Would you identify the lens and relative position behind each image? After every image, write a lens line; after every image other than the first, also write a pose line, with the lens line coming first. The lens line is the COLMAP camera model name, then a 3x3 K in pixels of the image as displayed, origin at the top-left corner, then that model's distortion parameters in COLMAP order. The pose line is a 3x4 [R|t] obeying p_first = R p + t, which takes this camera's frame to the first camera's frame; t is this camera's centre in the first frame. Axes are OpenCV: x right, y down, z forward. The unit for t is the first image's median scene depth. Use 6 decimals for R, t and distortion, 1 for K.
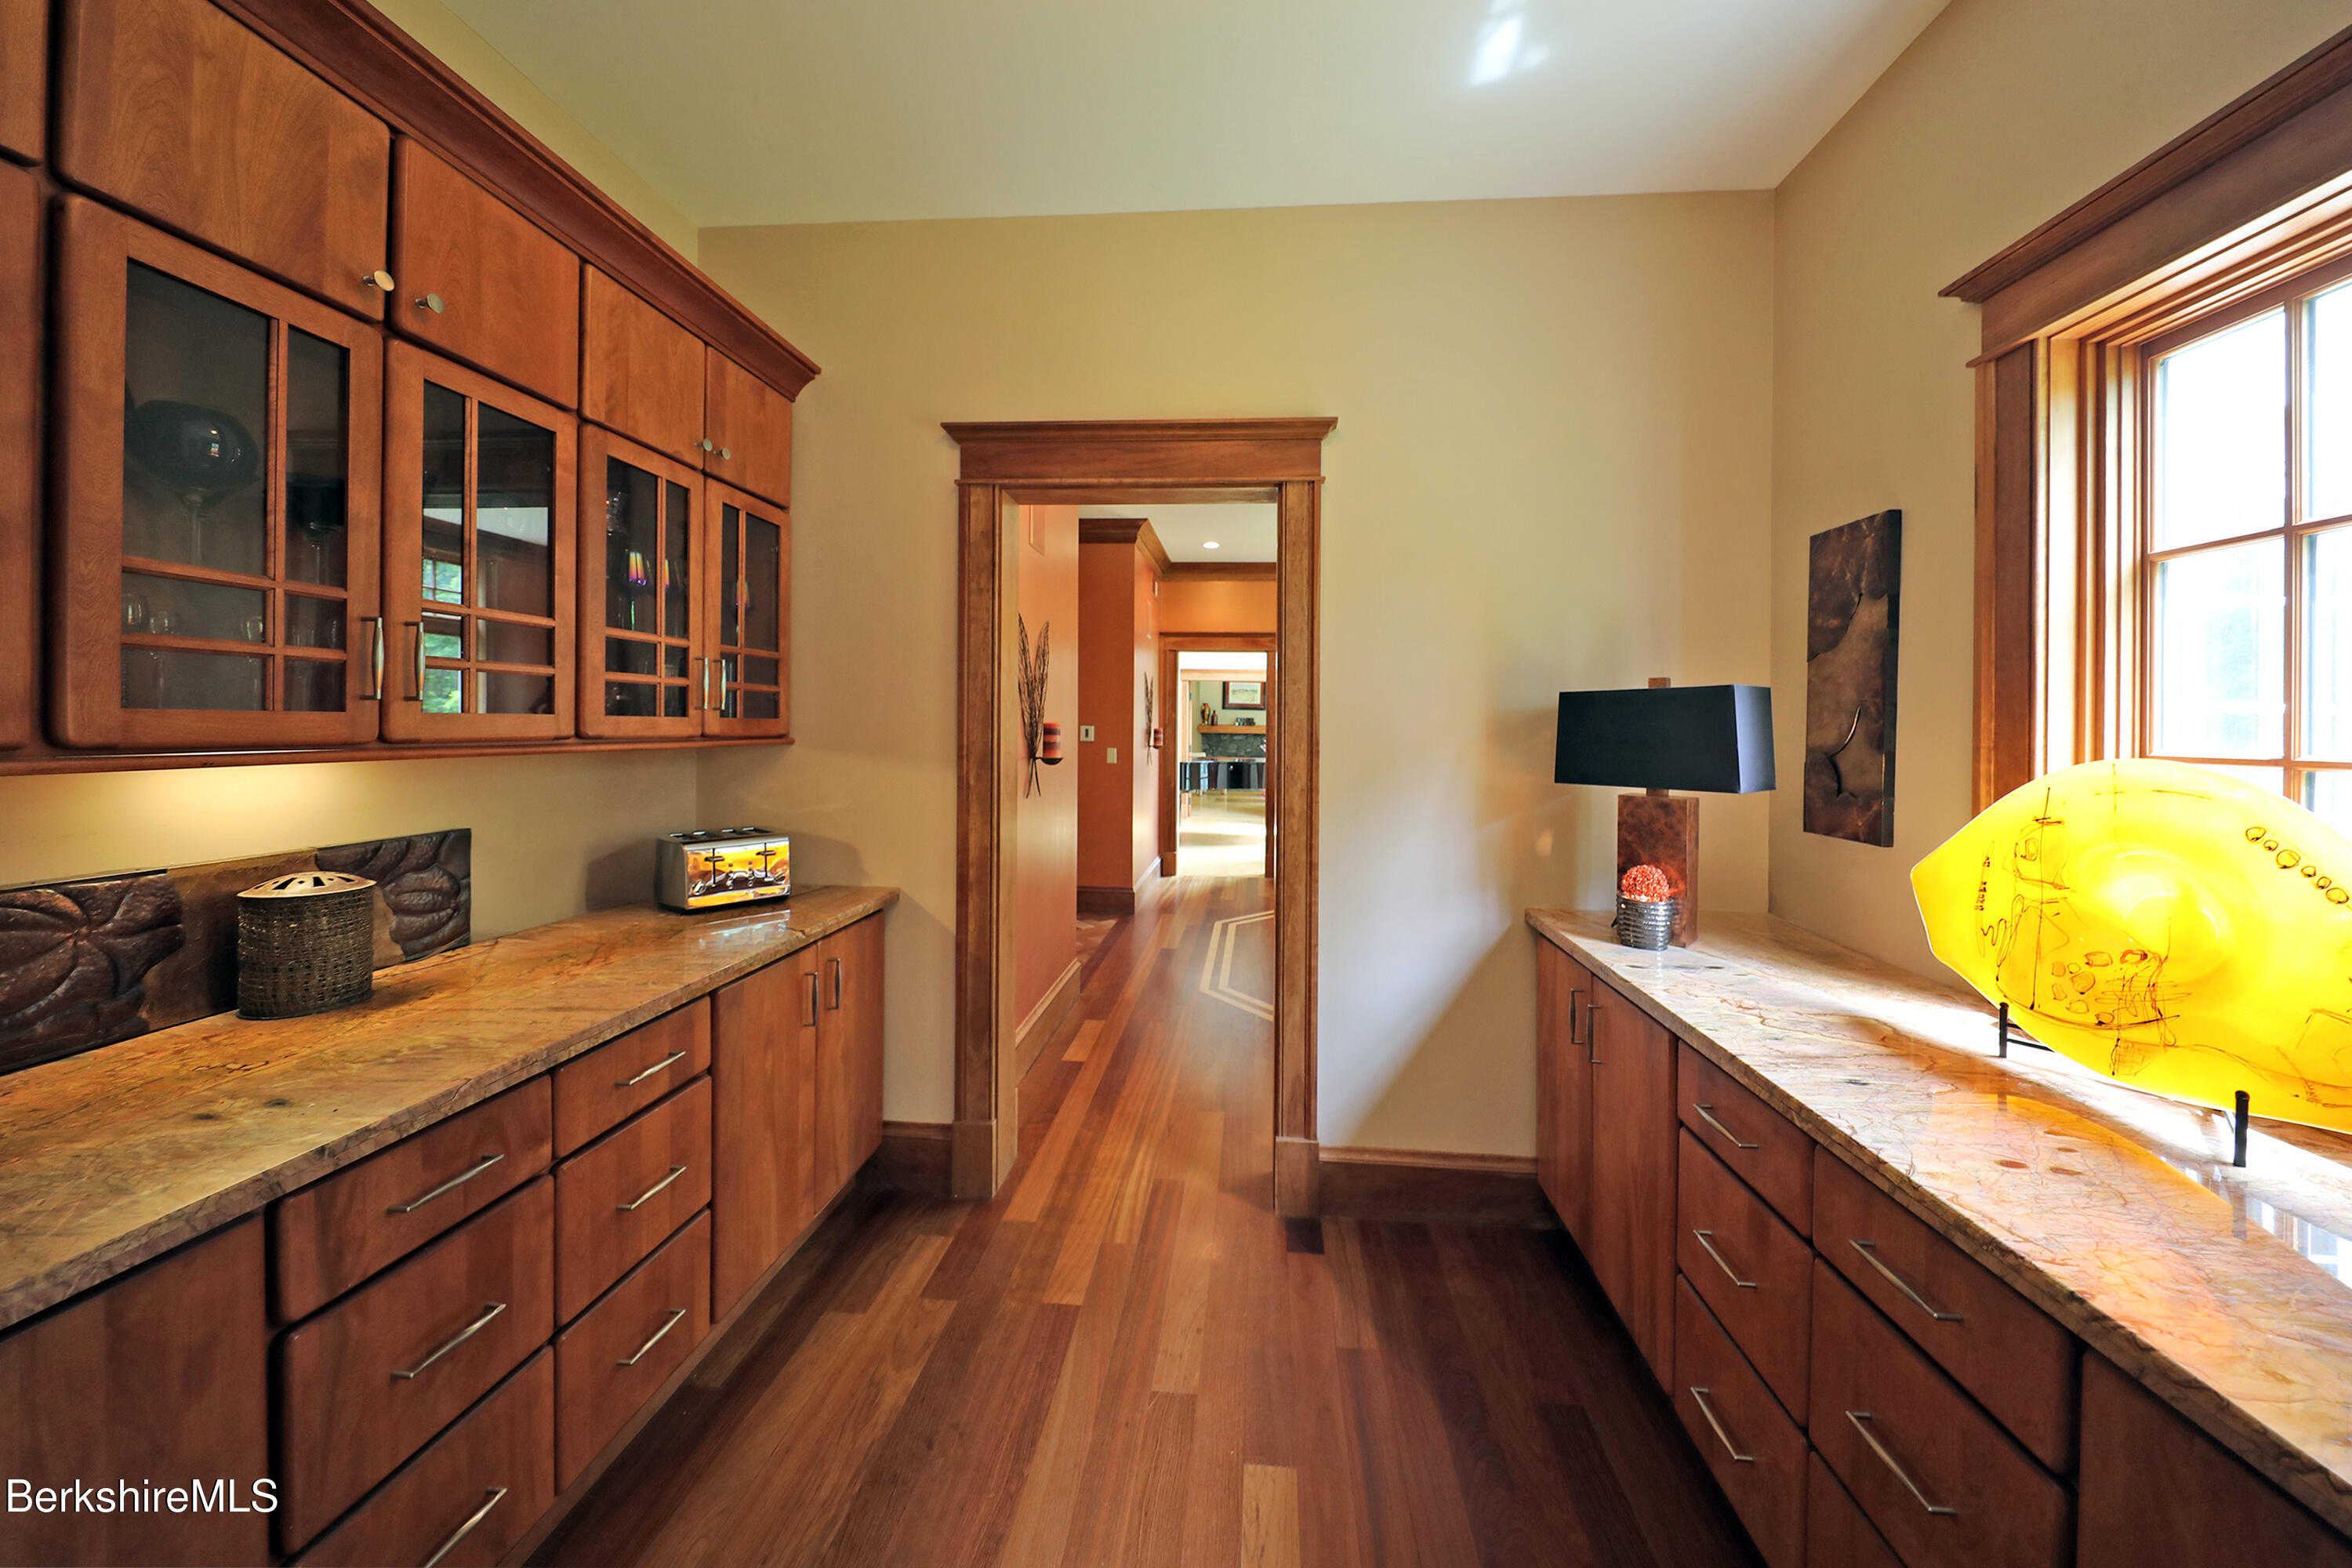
lens RADIAL K [[798.2, 0, 1176.0], [0, 798.2, 784.0], [0, 0, 1]] dist [-0.016027, -0.003926]
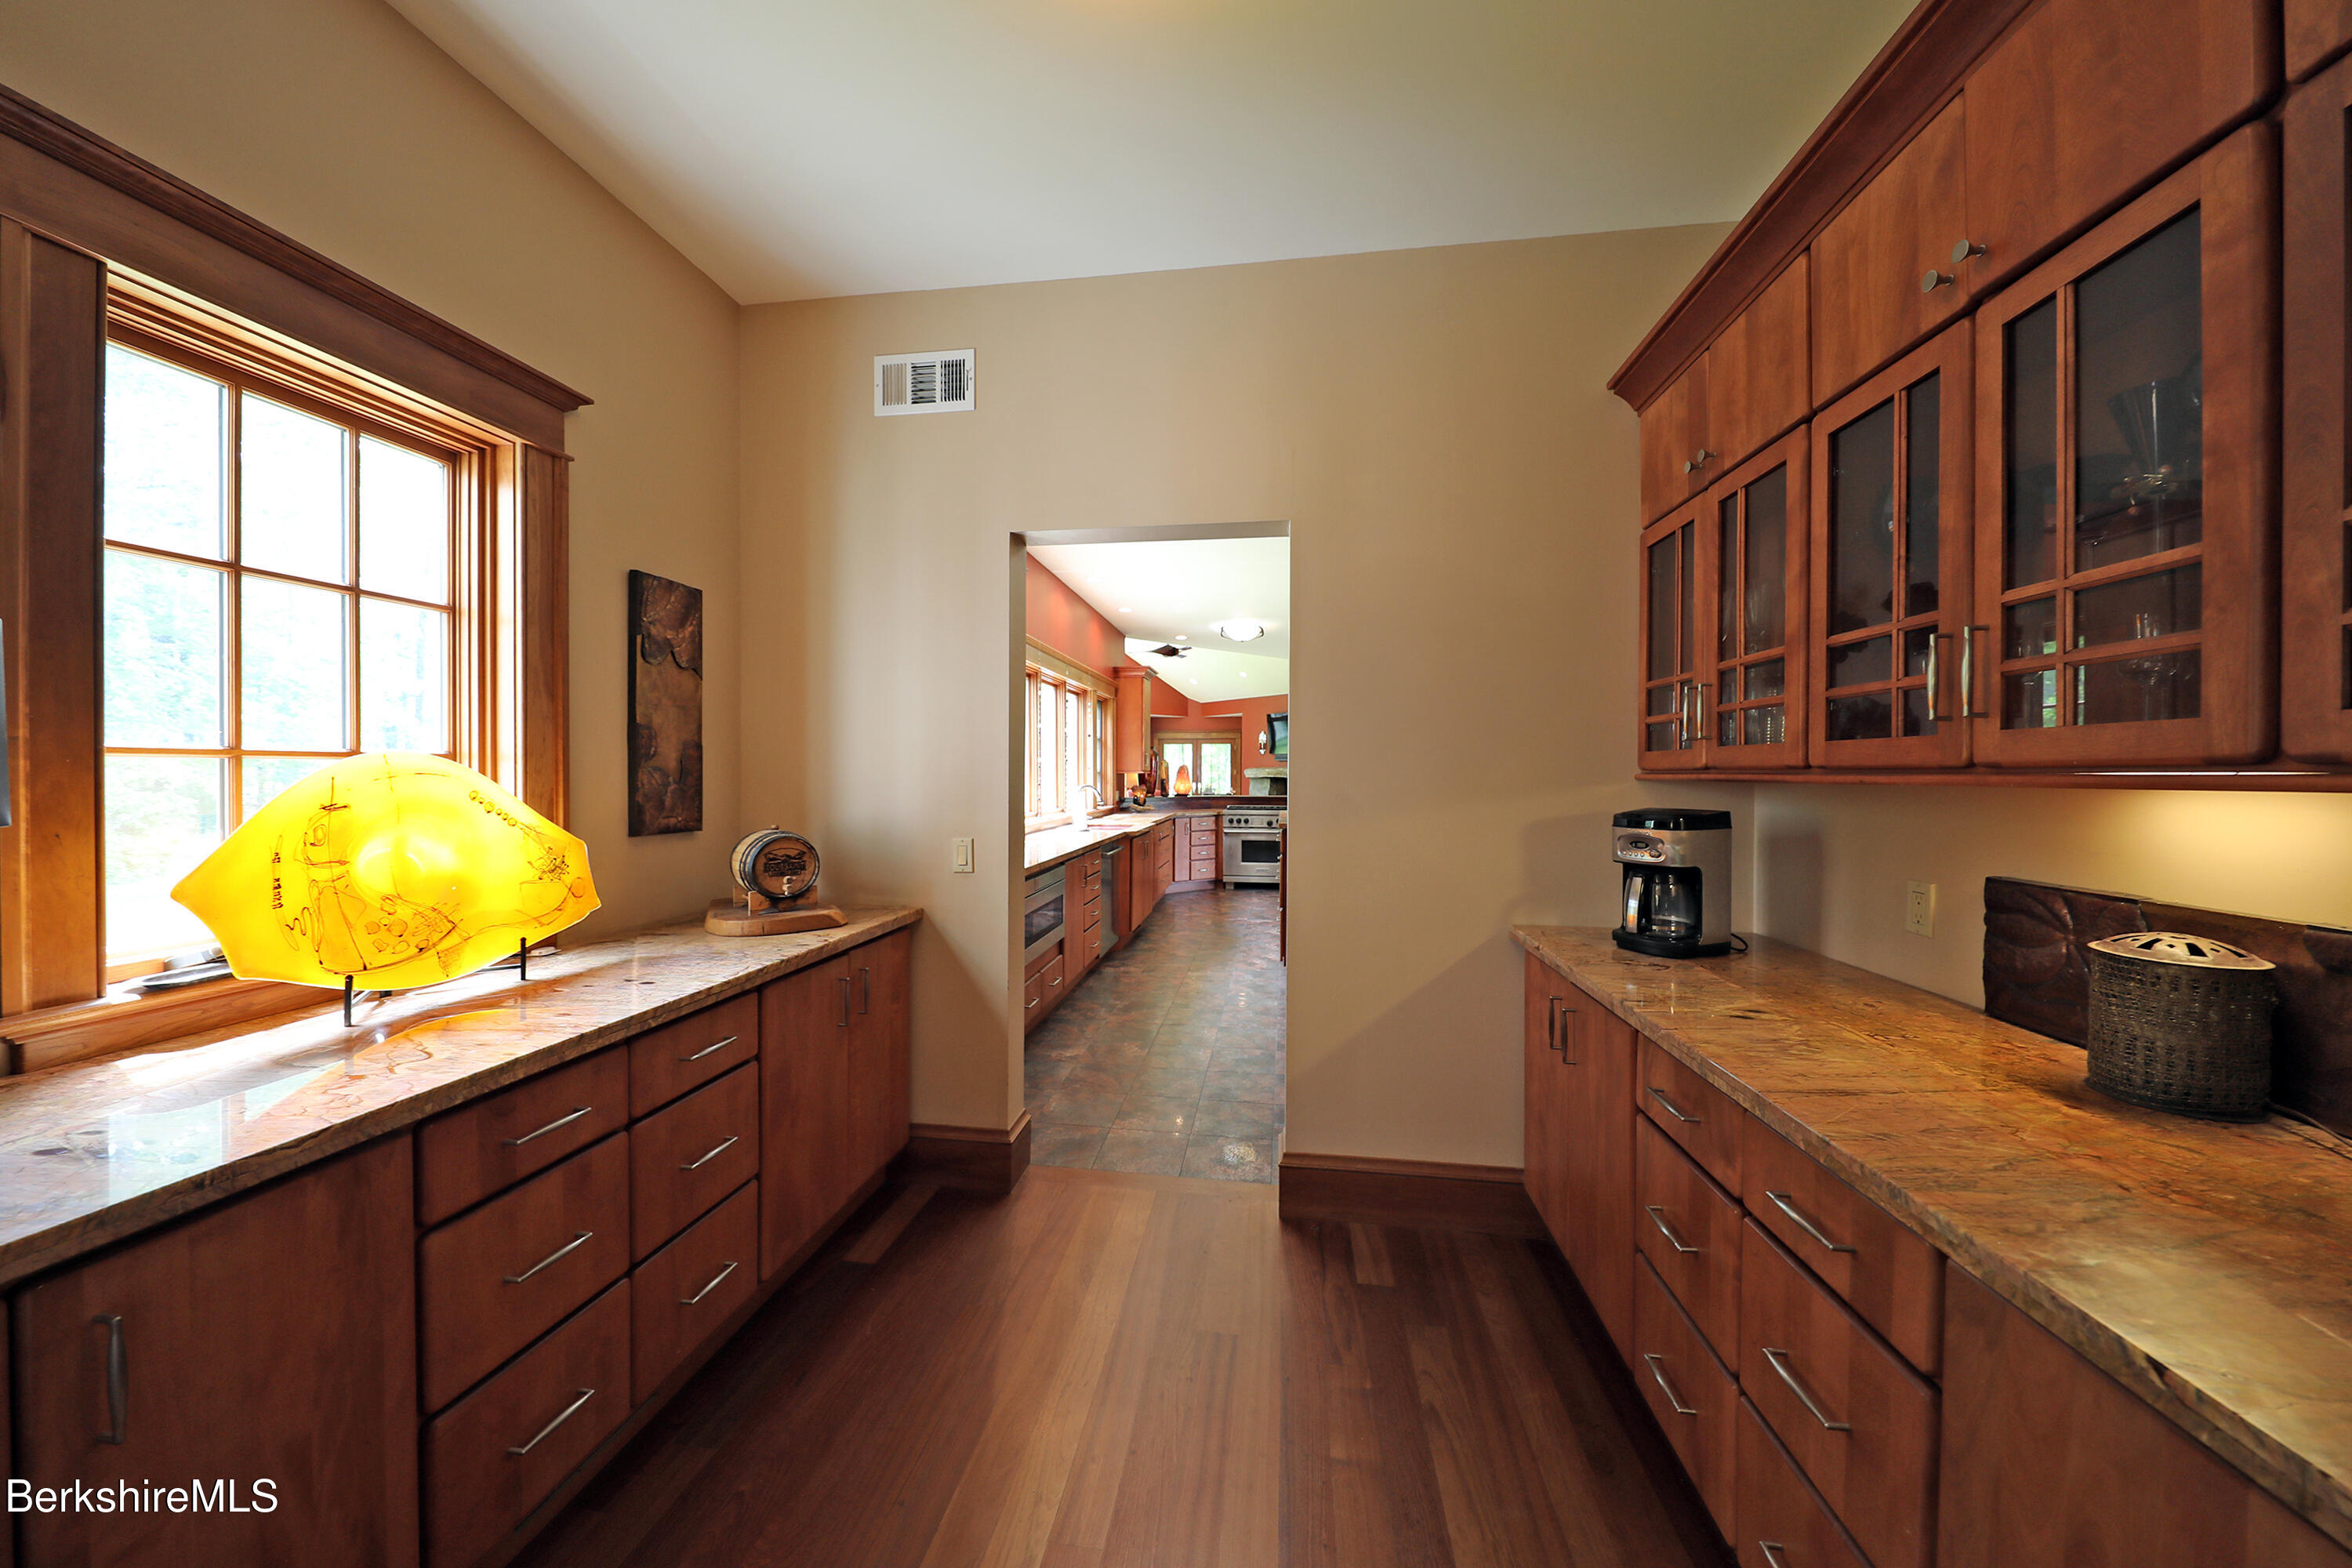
lens RADIAL K [[798.2, 0, 1176.0], [0, 798.2, 784.0], [0, 0, 1]] dist [-0.016027, -0.003926]
pose [[-0.998768, -0.018895, 0.045882, -0.145435], [-0.014859, 0.996119, 0.086751, -0.100391], [-0.047343, 0.085962, -0.995173, 2.026073]]
